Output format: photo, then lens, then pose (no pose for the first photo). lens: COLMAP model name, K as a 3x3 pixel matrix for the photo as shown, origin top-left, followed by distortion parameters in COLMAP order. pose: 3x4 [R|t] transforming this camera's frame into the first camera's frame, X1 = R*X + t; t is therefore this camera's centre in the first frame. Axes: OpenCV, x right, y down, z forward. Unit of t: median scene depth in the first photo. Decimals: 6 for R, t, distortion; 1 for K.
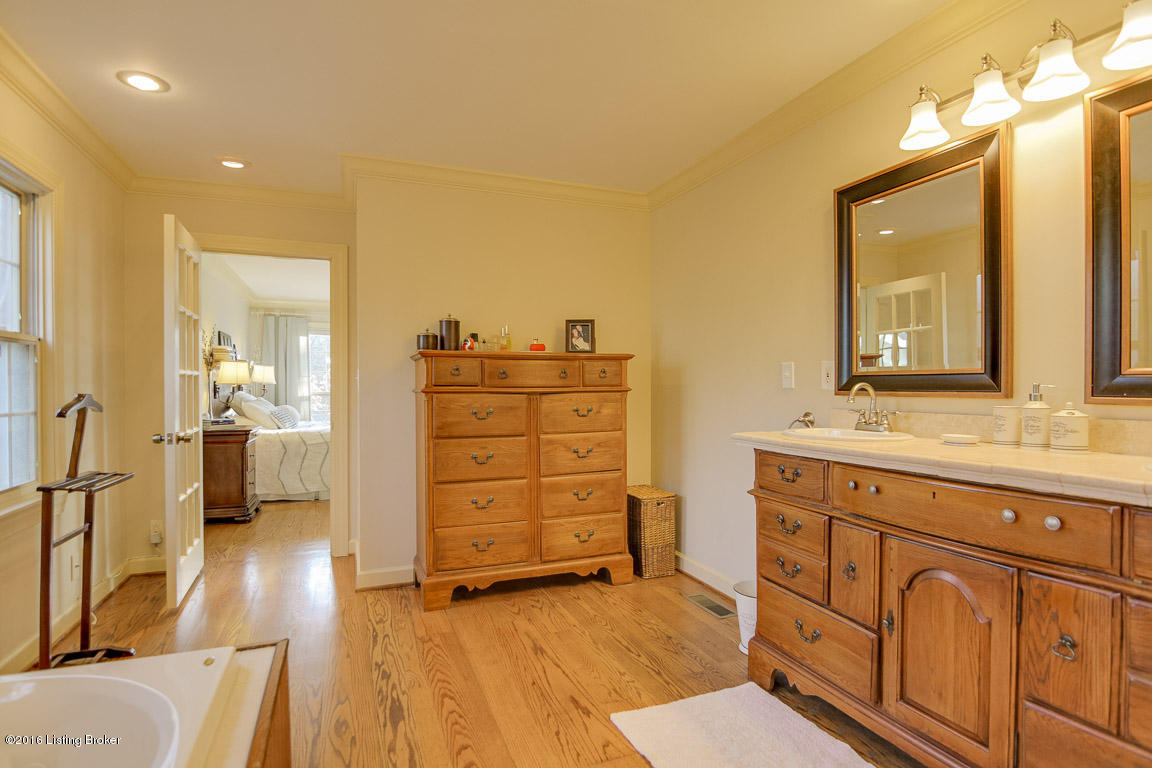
lens RADIAL K [[613.2, 0, 586.5], [0, 613.2, 384.1], [0, 0, 1]] dist [-0.000548, -0.000507]
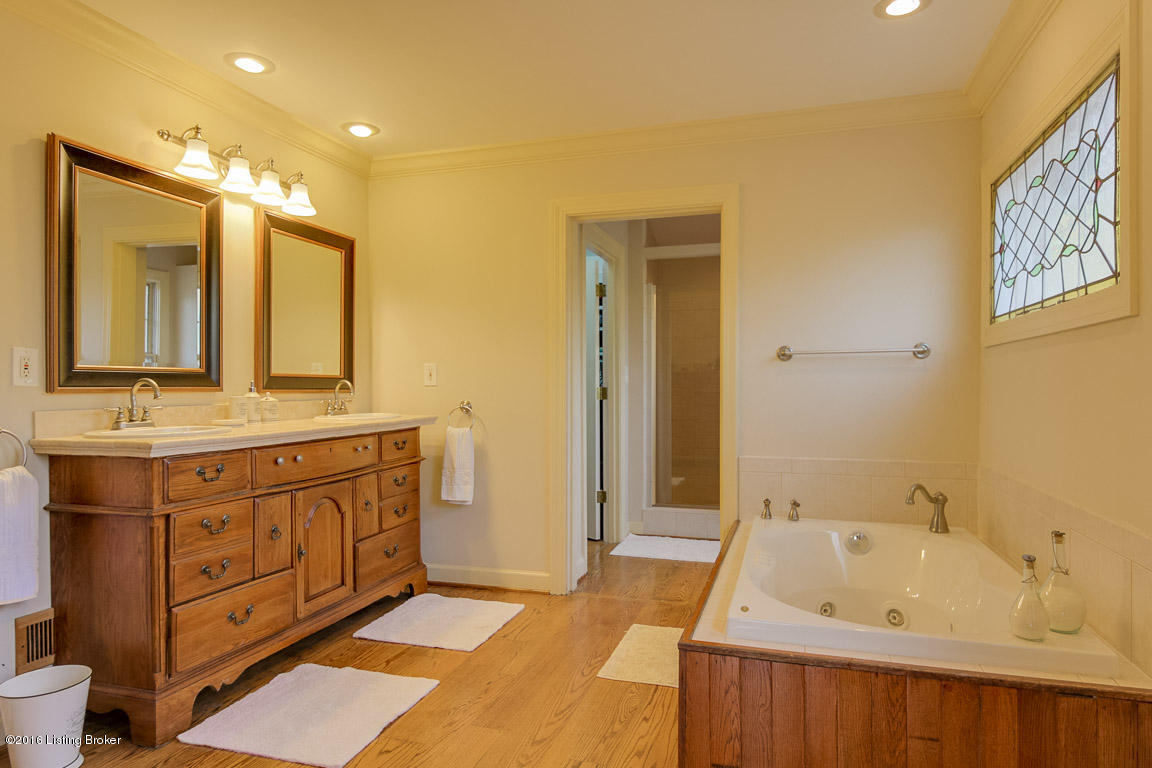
lens RADIAL K [[613.2, 0, 586.5], [0, 613.2, 384.1], [0, 0, 1]] dist [-0.000548, -0.000507]
pose [[-0.764452, 0.008164, 0.644629, -0.763353], [0.005696, 0.999966, -0.005910, 0.017499], [-0.644656, -0.000846, -0.764472, 1.404867]]
